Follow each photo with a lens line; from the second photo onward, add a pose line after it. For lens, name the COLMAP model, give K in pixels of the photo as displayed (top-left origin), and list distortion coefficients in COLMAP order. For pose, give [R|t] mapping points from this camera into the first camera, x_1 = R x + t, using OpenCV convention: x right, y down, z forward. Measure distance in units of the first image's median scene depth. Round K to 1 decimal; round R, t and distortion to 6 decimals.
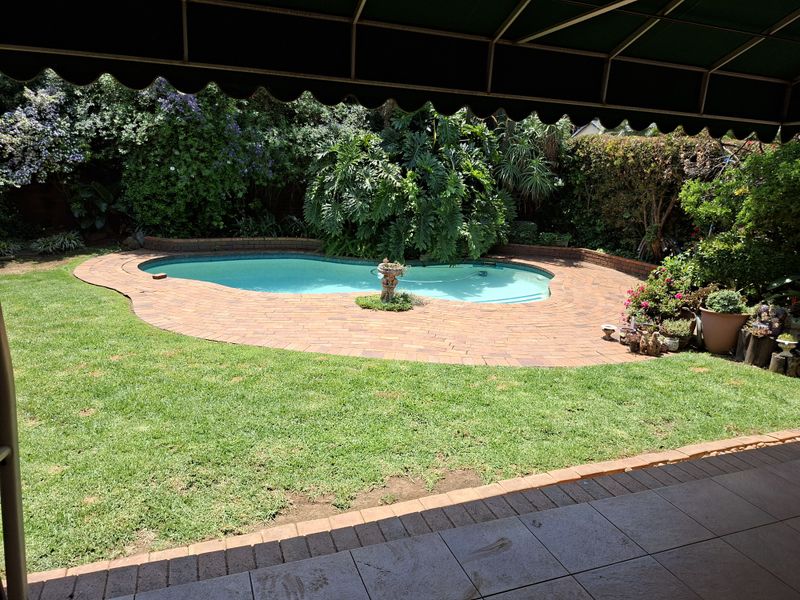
lens RADIAL K [[548.4, 0, 399.5], [0, 548.4, 301.1], [0, 0, 1]] dist [0.000139, -0.000183]
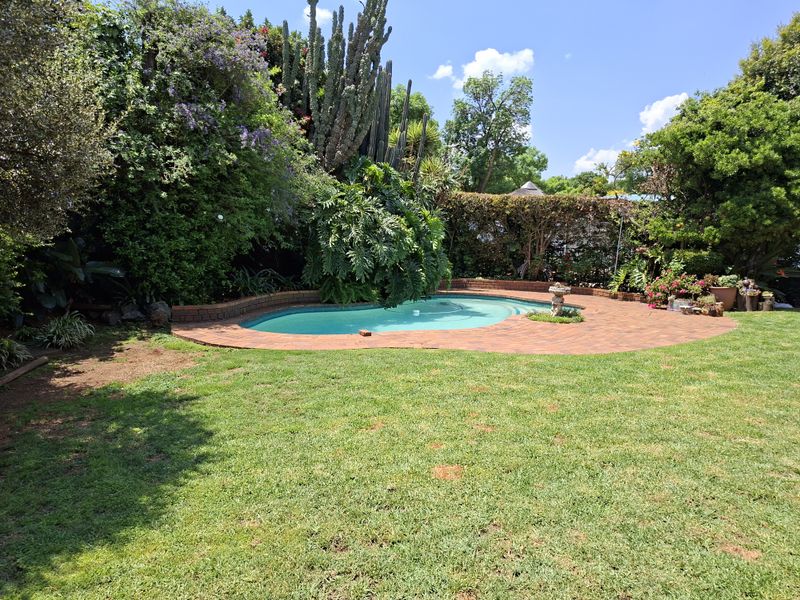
lens RADIAL K [[548.4, 0, 399.5], [0, 548.4, 301.1], [0, 0, 1]] dist [0.000139, -0.000183]
pose [[0.715046, -0.109747, 0.690409, -1.258983], [0.179758, 0.983257, -0.029875, -0.066248], [-0.675571, 0.145469, 0.722802, 0.364120]]
